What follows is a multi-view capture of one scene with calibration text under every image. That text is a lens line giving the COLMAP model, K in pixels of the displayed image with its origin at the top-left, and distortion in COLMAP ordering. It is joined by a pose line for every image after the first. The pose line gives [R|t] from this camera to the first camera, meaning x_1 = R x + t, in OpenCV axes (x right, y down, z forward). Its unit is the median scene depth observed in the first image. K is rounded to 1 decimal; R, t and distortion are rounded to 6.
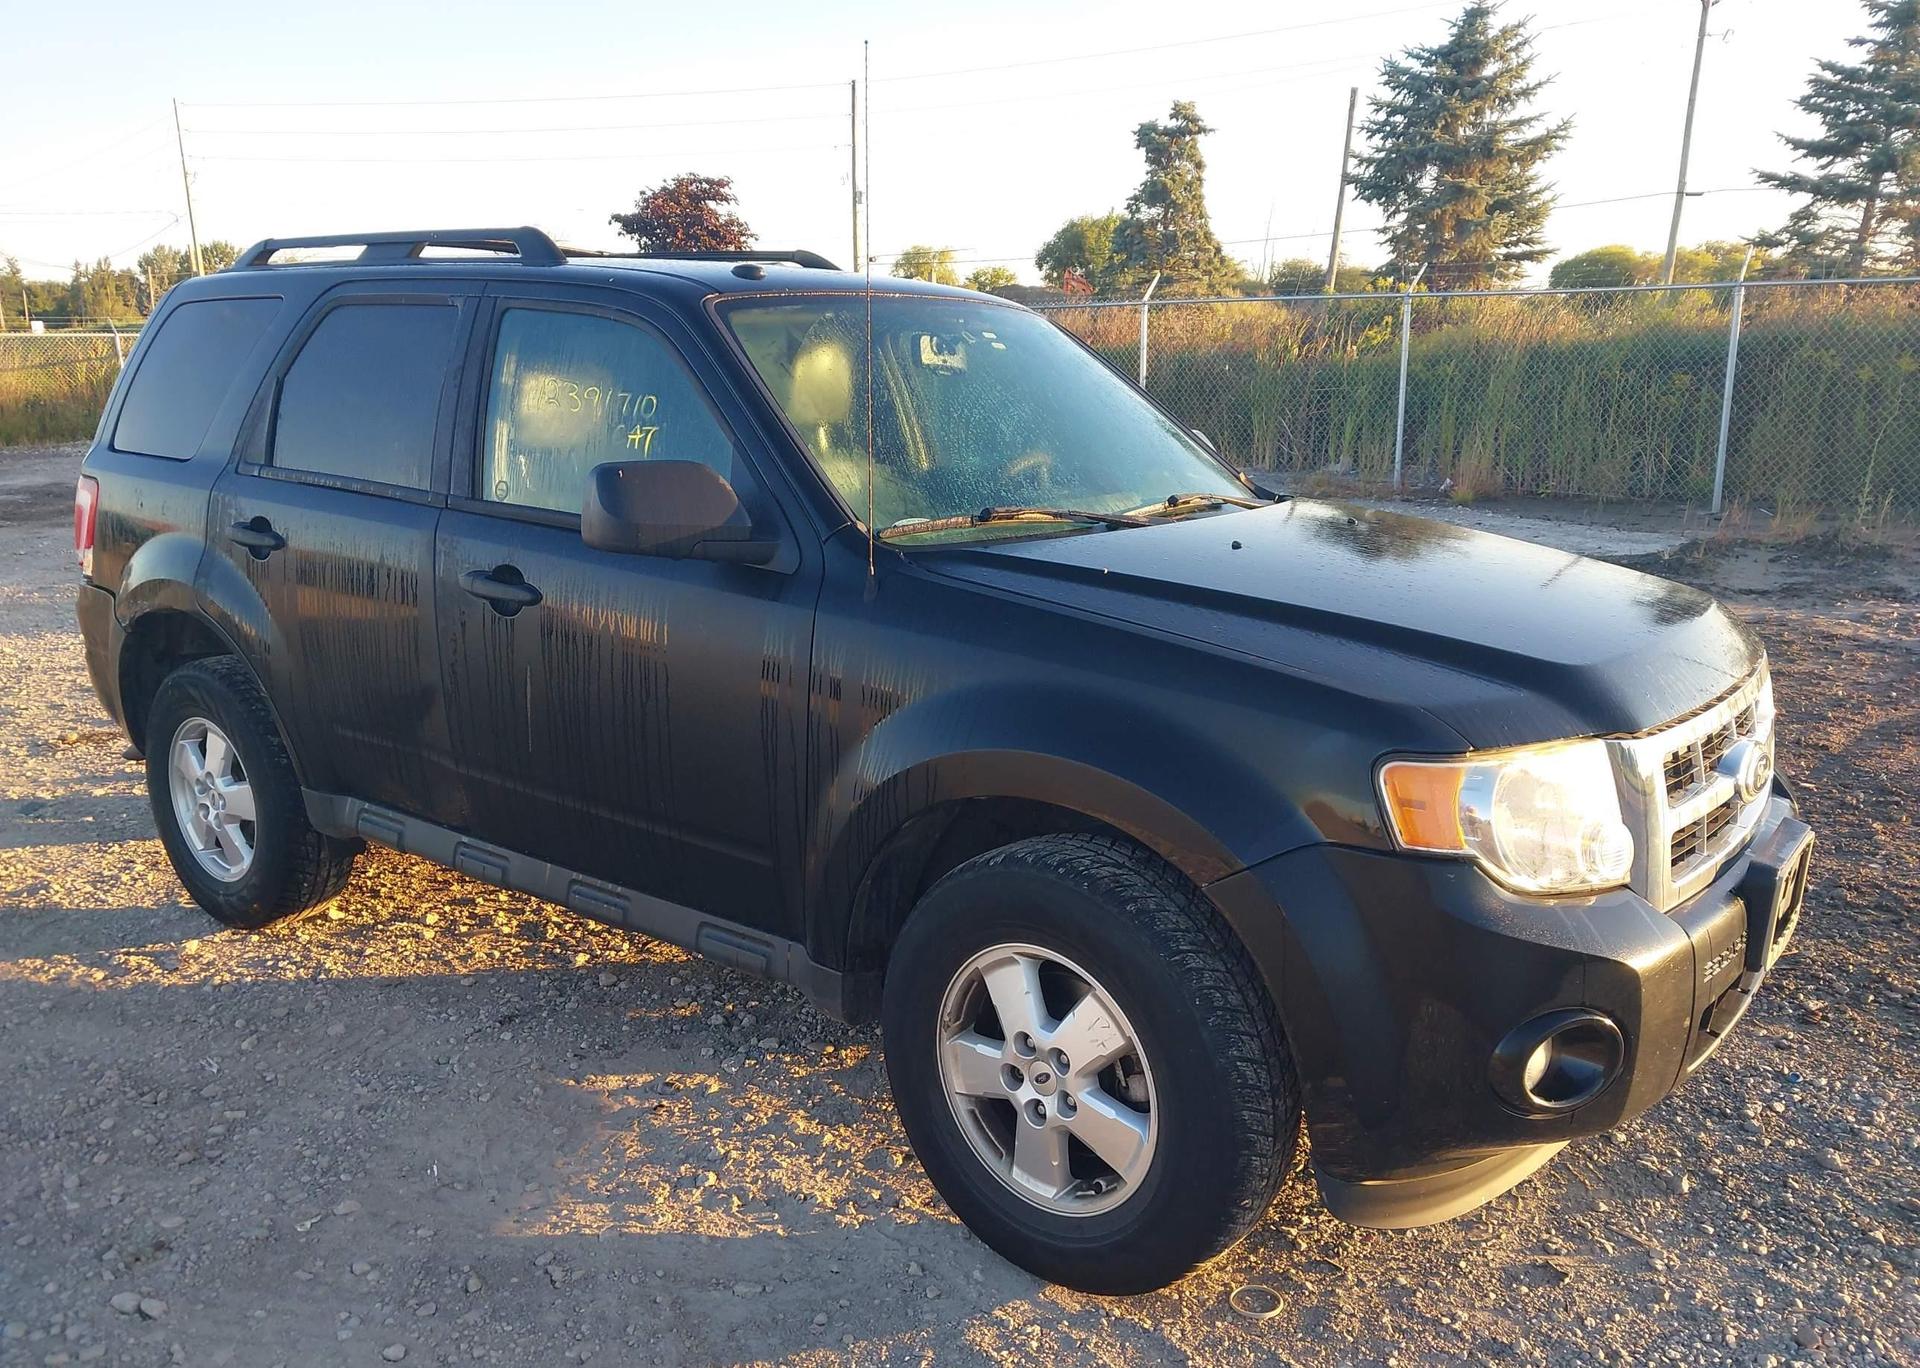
lens RADIAL K [[1604.0, 0, 914.6], [0, 1604.0, 663.5], [0, 0, 1]] dist [-0.012222, 0.022043]
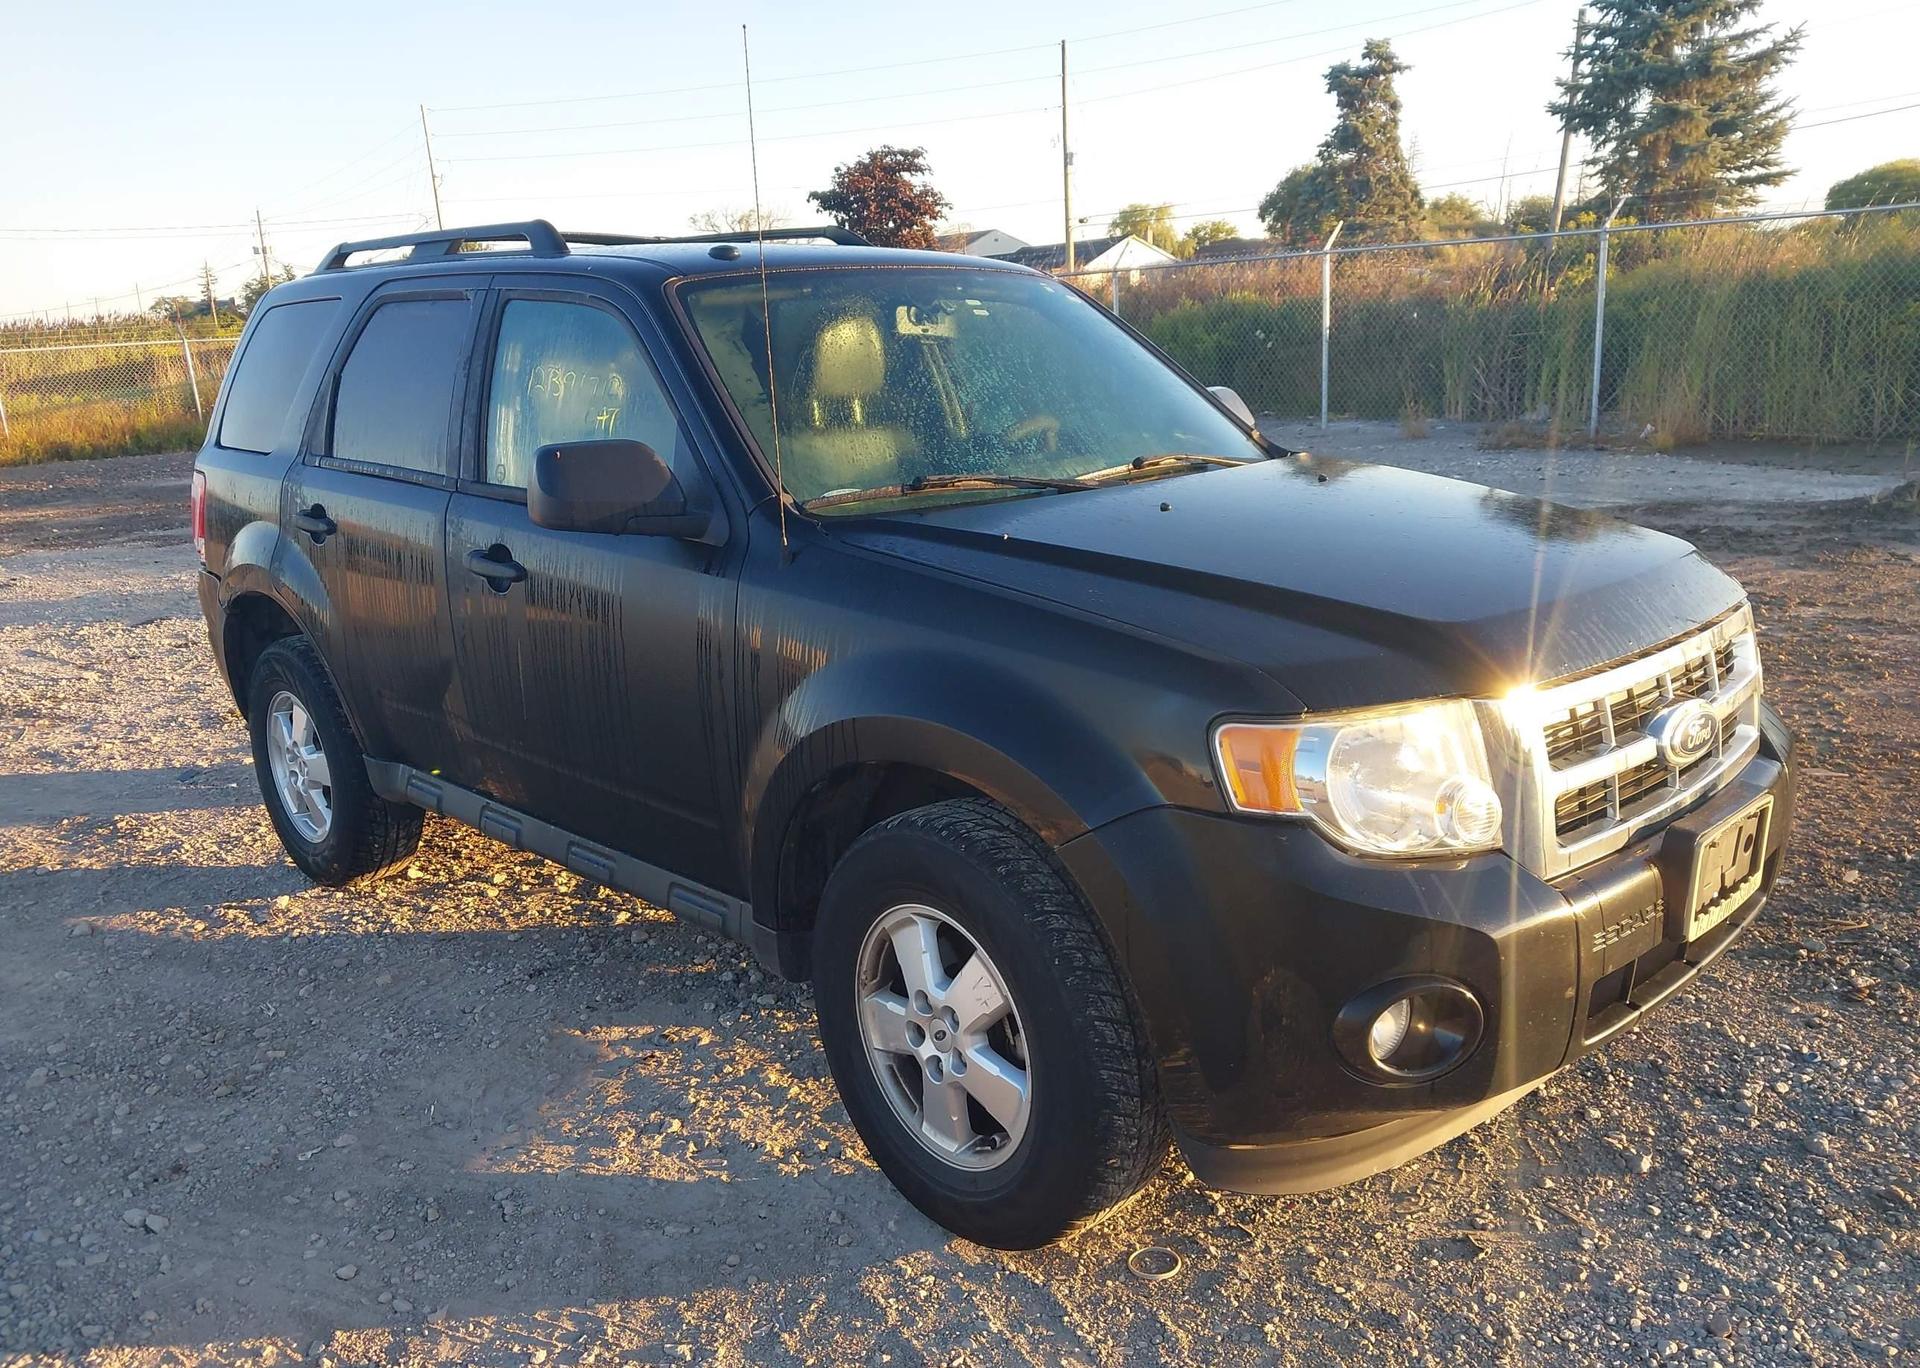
lens RADIAL K [[1604.0, 0, 897.3], [0, 1604.0, 664.4], [0, 0, 1]] dist [-0.012222, 0.022043]
pose [[0.987566, -0.012539, -0.156701, 0.157970], [0.015789, 0.999685, 0.019517, 0.001417], [0.156407, -0.021749, 0.987453, -0.005071]]
